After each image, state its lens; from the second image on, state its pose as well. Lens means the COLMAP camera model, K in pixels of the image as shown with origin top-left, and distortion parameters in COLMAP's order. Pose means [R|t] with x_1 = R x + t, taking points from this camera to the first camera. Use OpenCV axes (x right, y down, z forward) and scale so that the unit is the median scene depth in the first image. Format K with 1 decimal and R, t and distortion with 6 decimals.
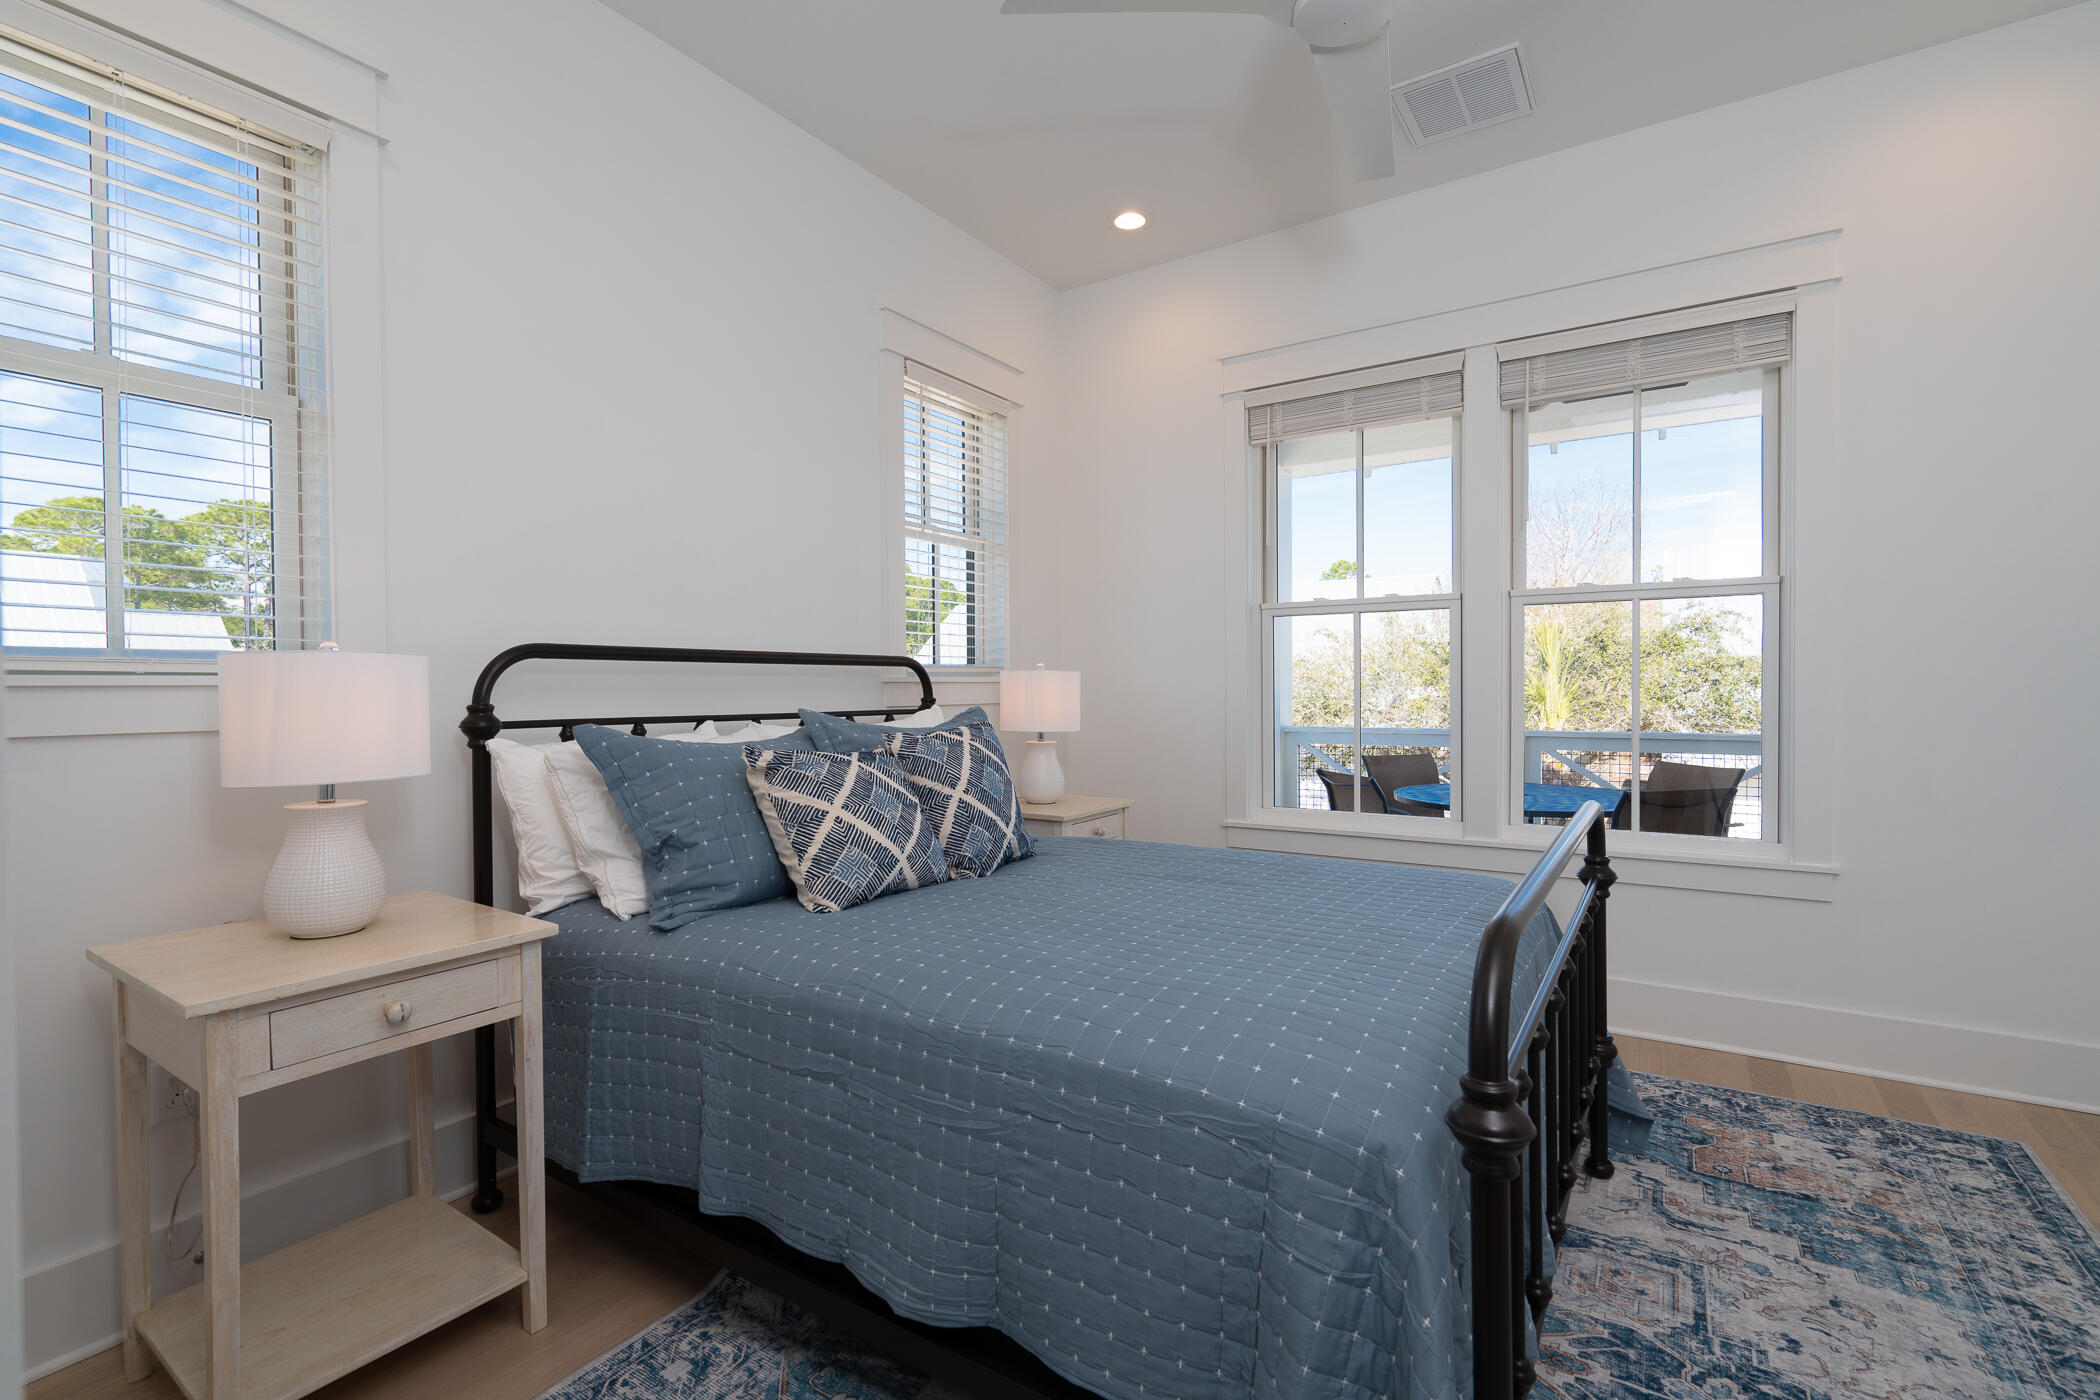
lens RADIAL K [[956.9, 0, 1061.7], [0, 956.9, 704.8], [0, 0, 1]] dist [-0.007549, 0.000270]
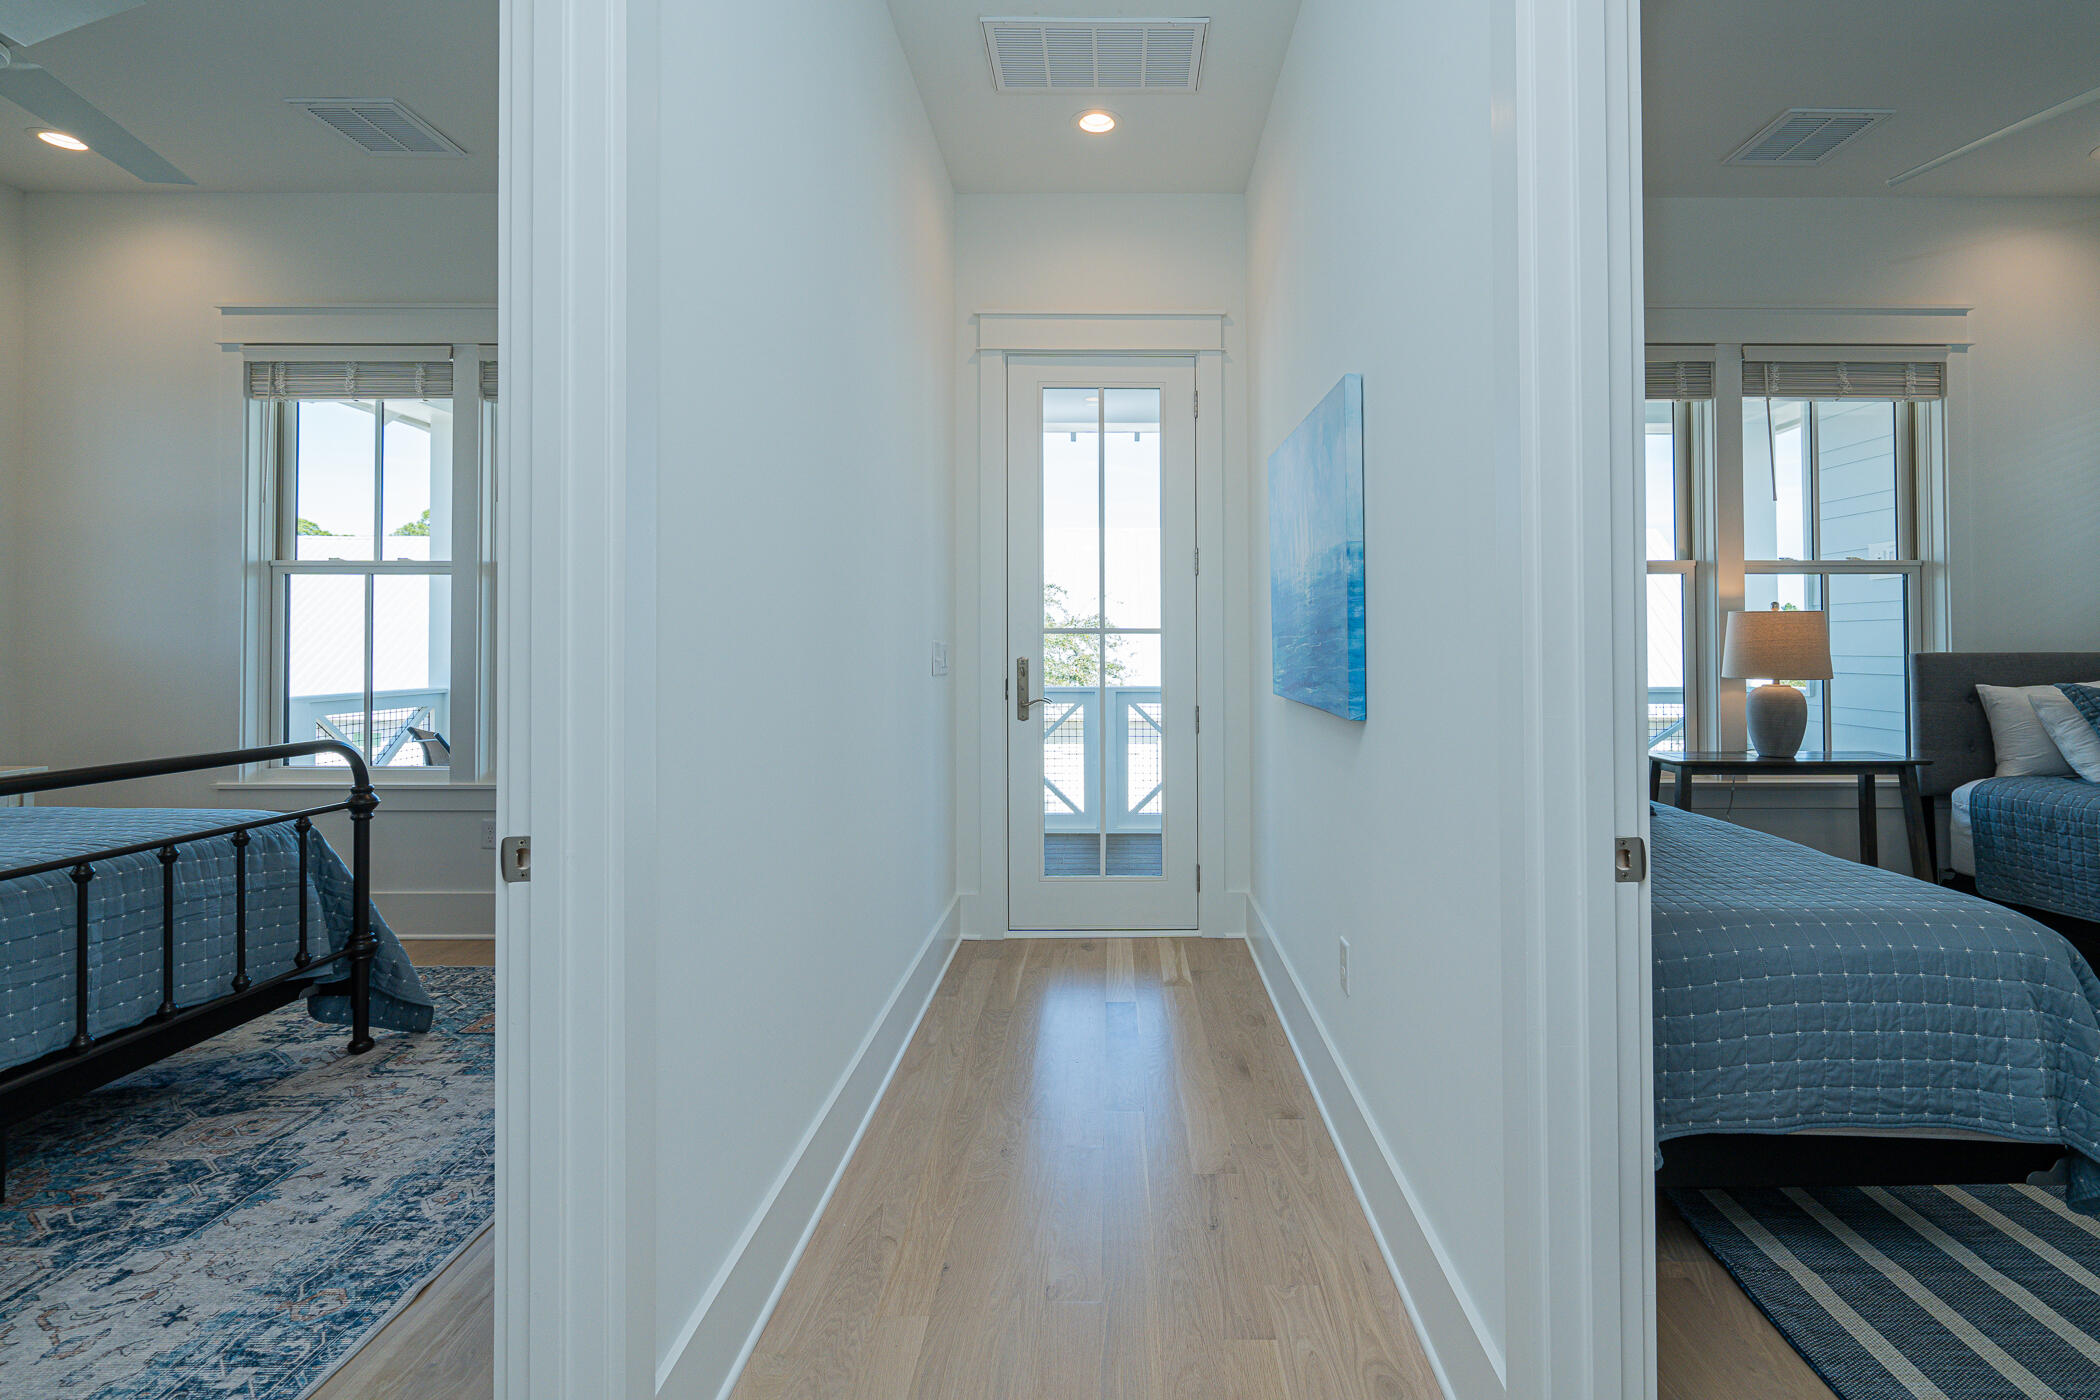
lens RADIAL K [[956.9, 0, 1007.2], [0, 956.9, 630.4], [0, 0, 1]] dist [-0.007549, 0.000270]
pose [[0.823706, 0.018554, 0.566714, 0.608560], [0.000055, 0.999462, -0.032802, -0.000772], [-0.567017, 0.027051, 0.823262, -0.528812]]
